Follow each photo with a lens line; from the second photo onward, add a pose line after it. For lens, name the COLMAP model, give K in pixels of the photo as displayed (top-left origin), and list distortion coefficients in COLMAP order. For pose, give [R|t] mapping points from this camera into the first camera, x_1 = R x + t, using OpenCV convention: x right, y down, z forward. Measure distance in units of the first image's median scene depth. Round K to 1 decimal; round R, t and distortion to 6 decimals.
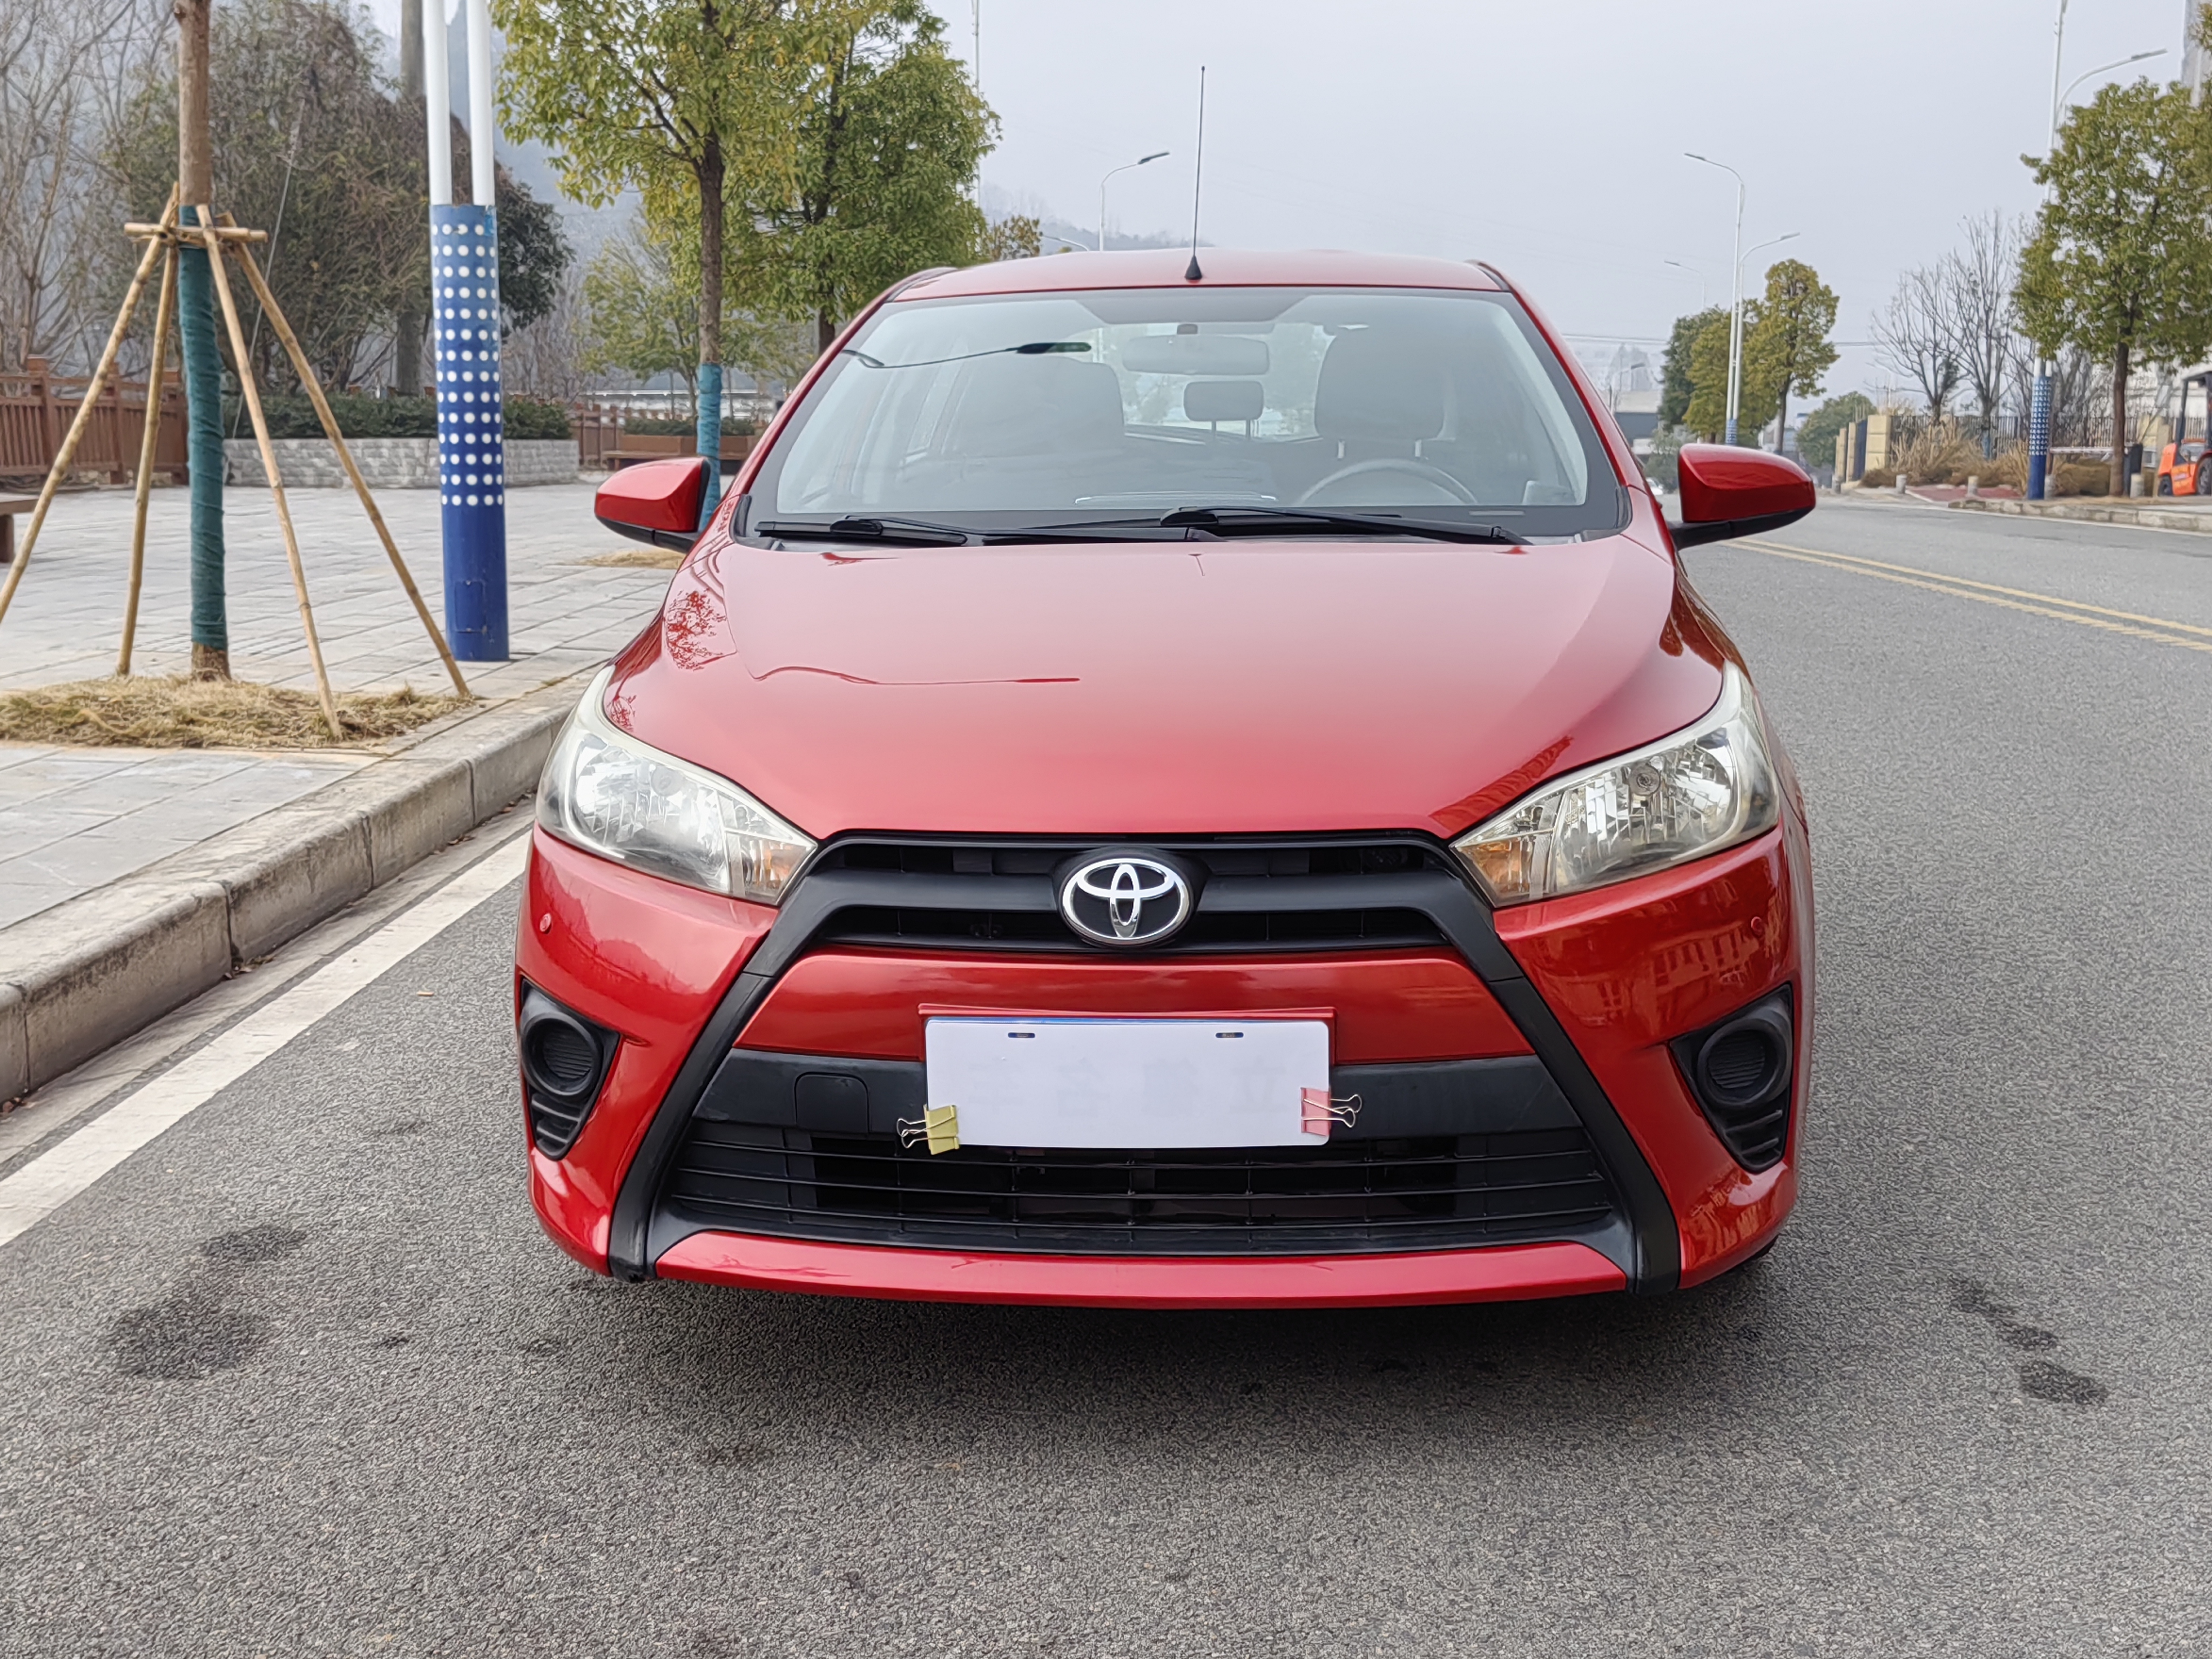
lens RADIAL K [[2624.9, 0, 1122.6], [0, 2624.9, 833.8], [0, 0, 1]] dist [0.040274, 0.000000]
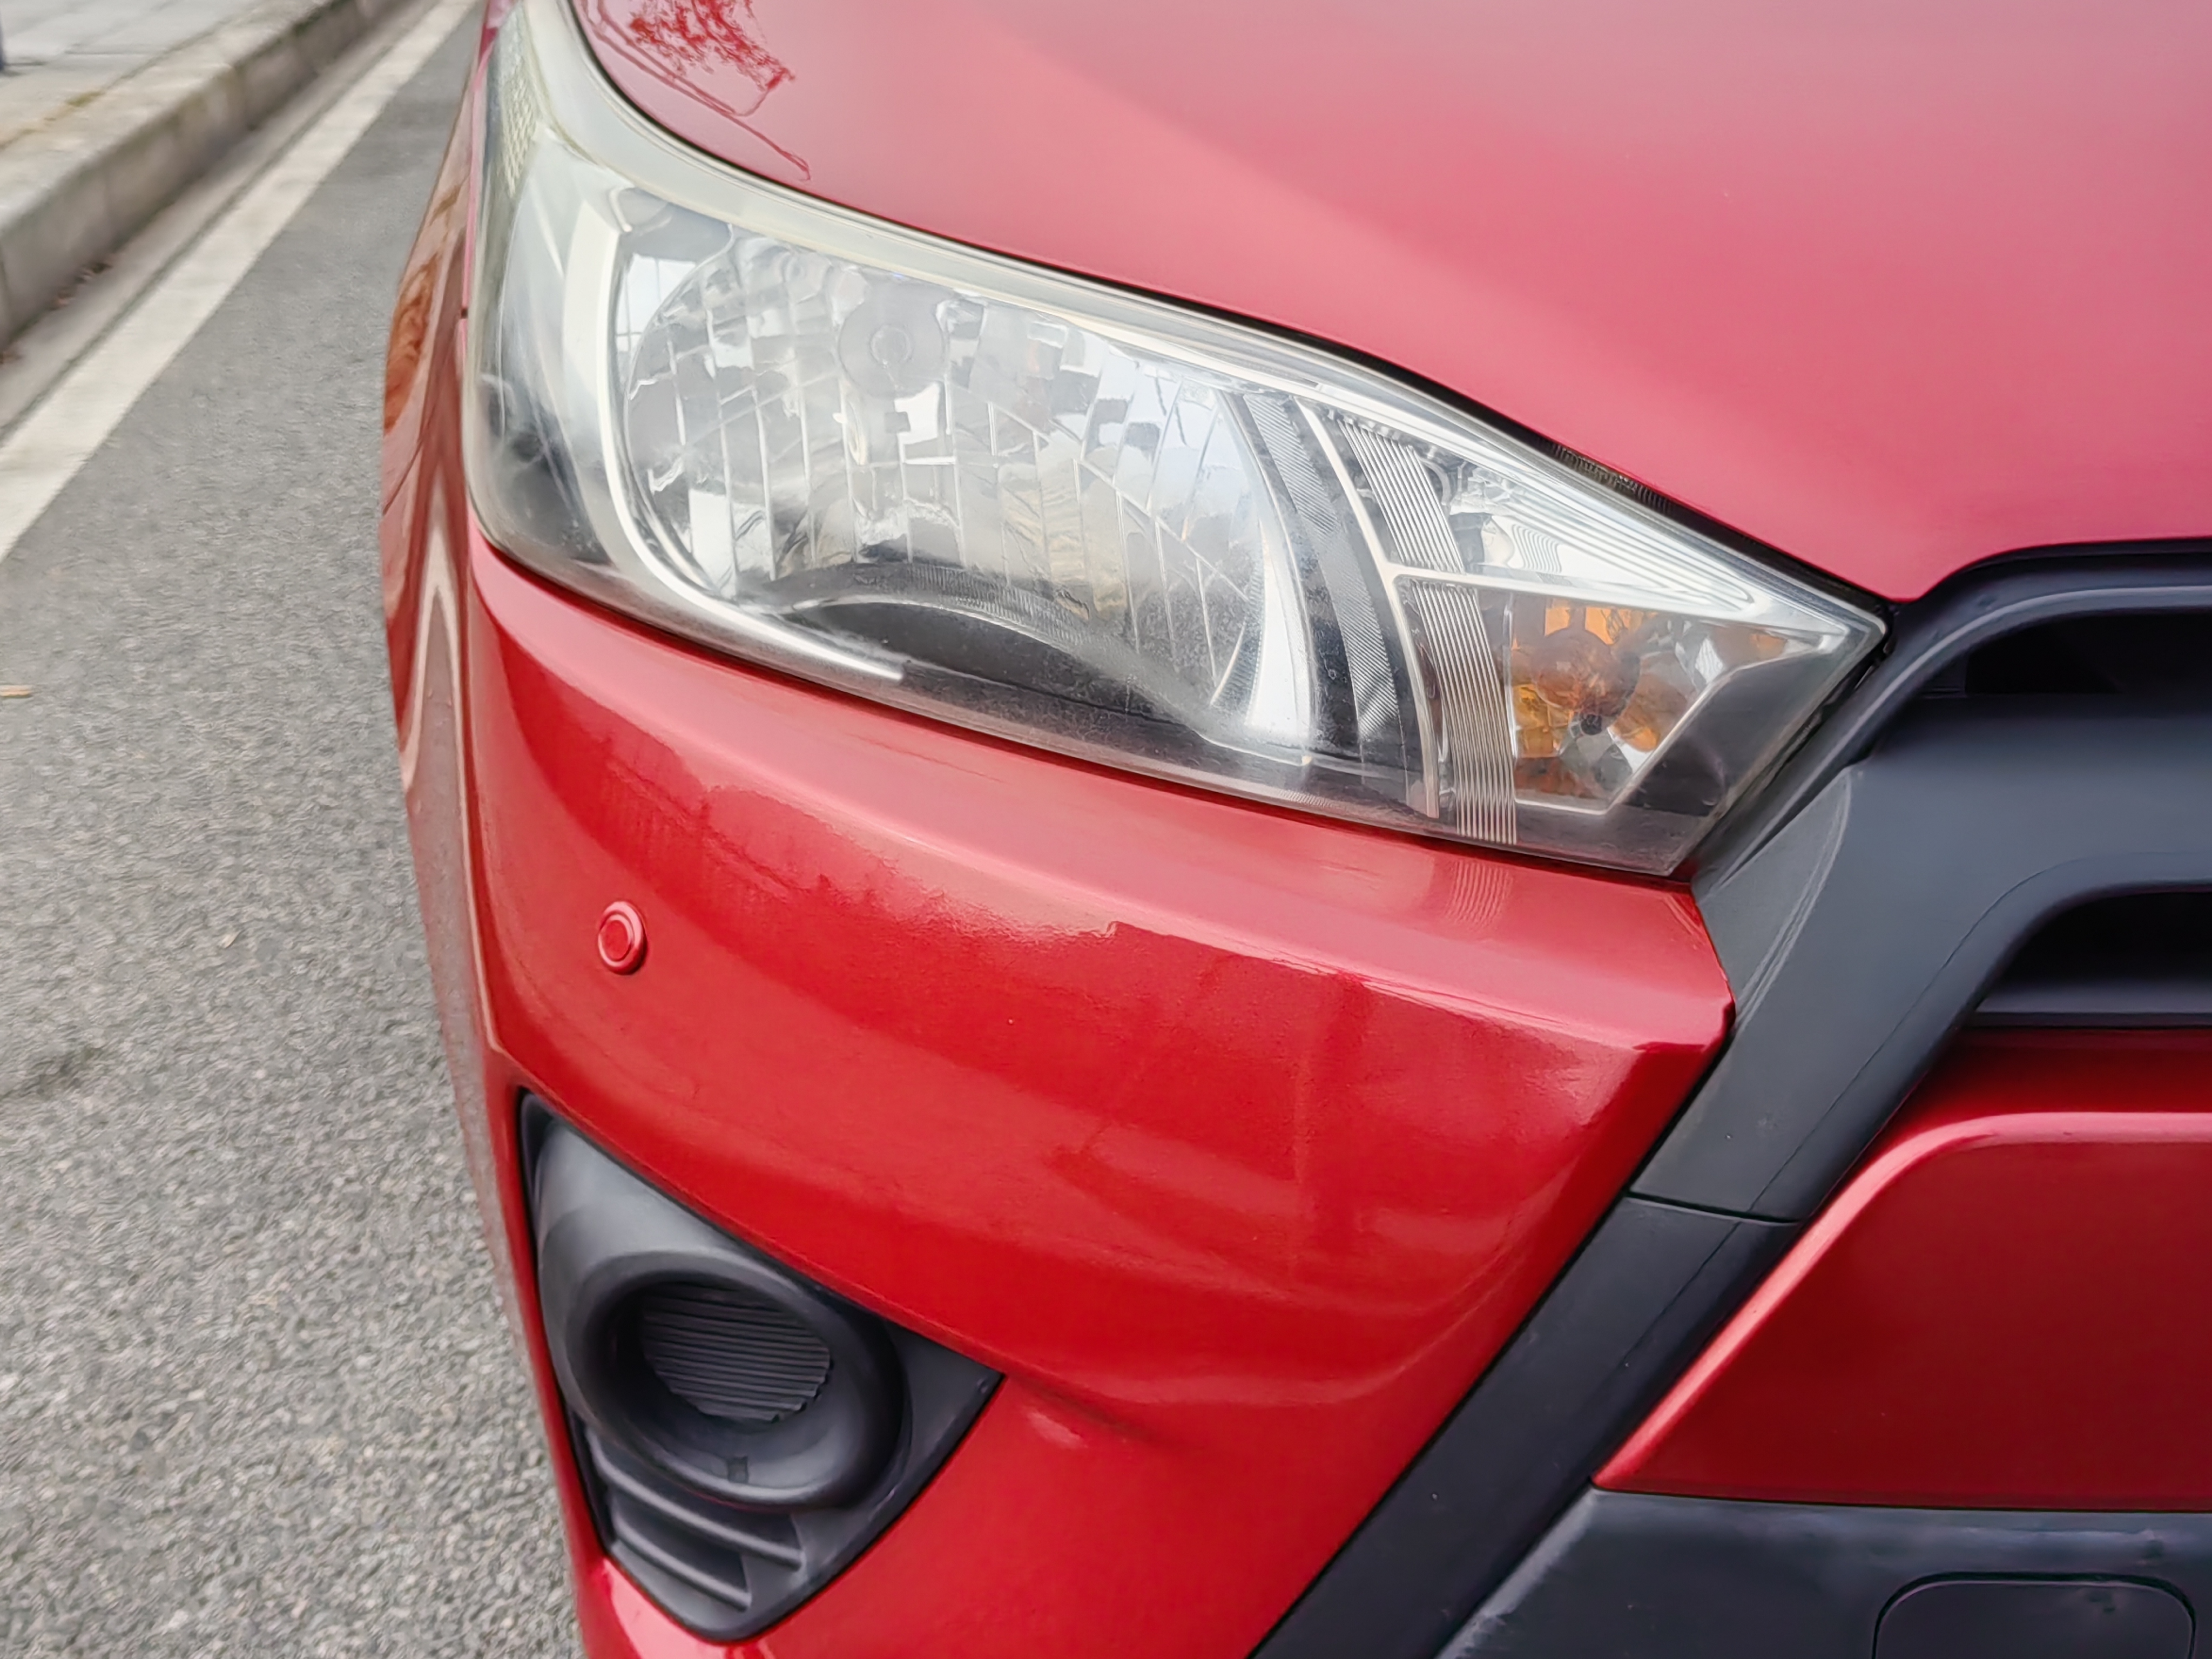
lens RADIAL K [[2624.9, 0, 1119.2], [0, 2624.9, 837.9], [0, 0, 1]] dist [0.040274, 0.000000]
pose [[0.983895, -0.111375, 0.139809, -0.169018], [0.076478, 0.969245, 0.233911, -0.029234], [-0.161561, -0.219451, 0.962153, 0.606308]]
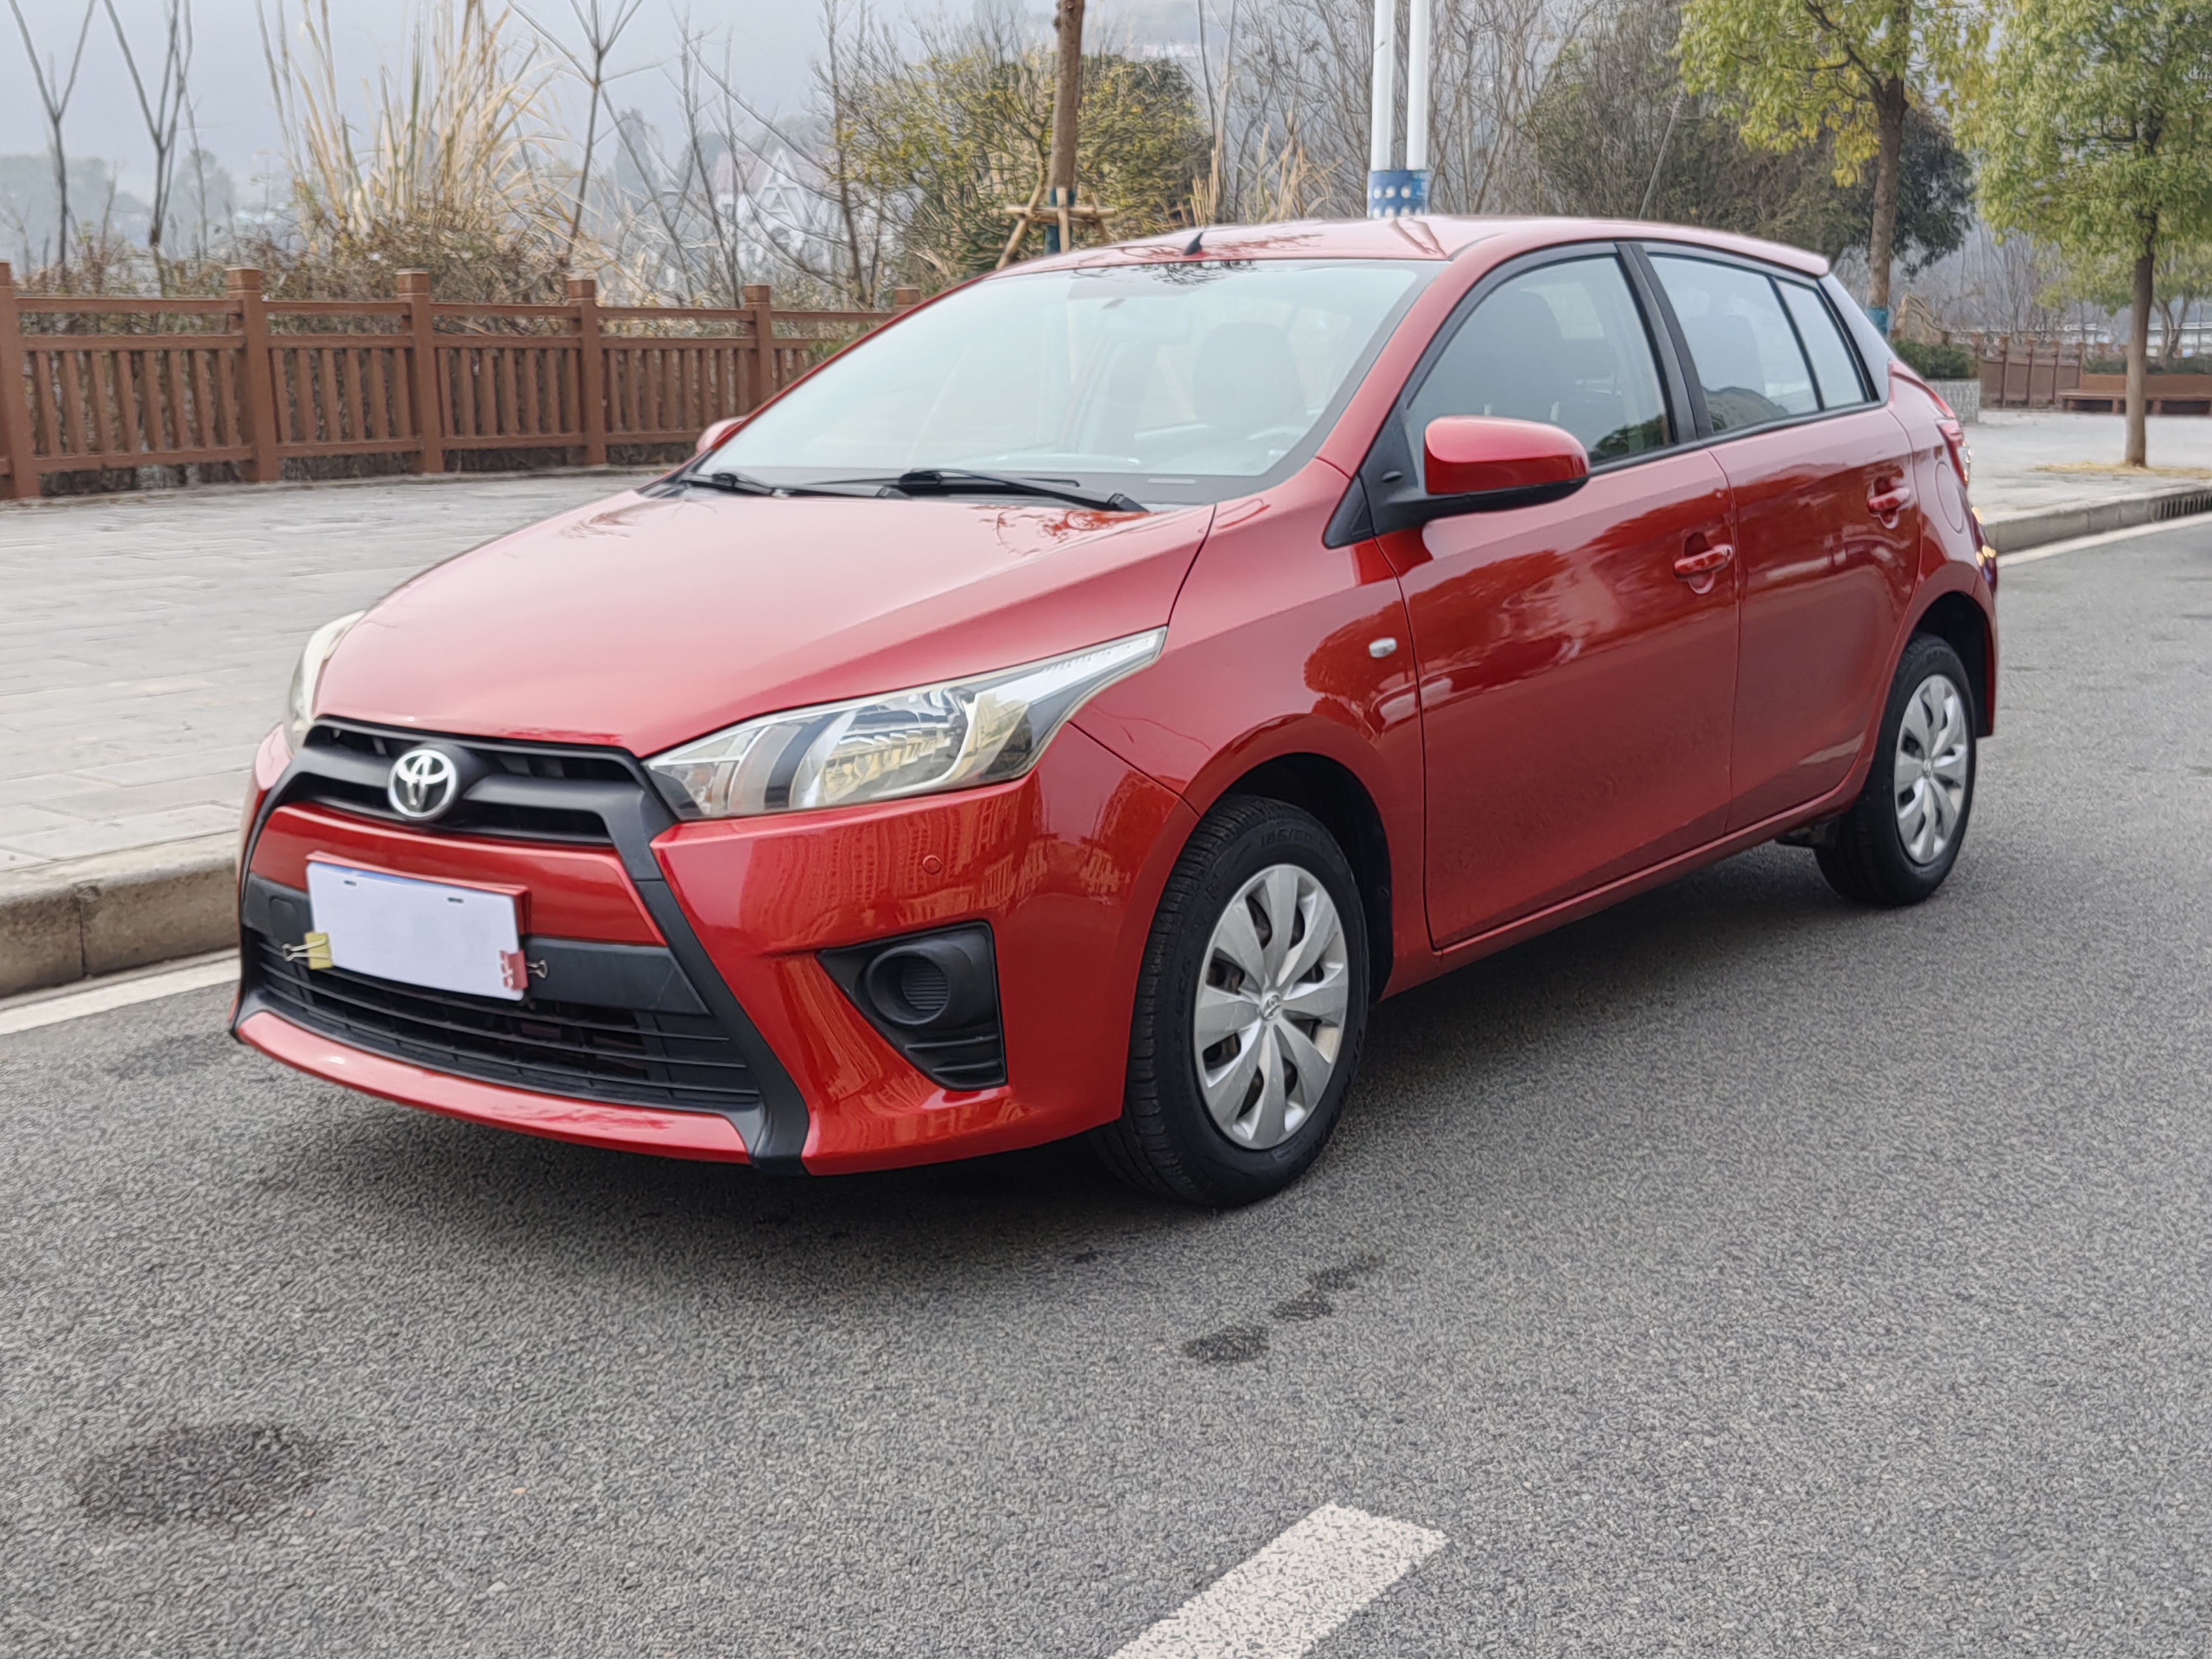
lens RADIAL K [[2624.9, 0, 1104.3], [0, 2624.9, 826.6], [0, 0, 1]] dist [0.040274, 0.000000]
pose [[0.838287, 0.094664, -0.536949, 0.674854], [-0.083826, 0.995480, 0.044633, -0.026738], [0.538747, 0.007594, 0.842433, 0.090915]]
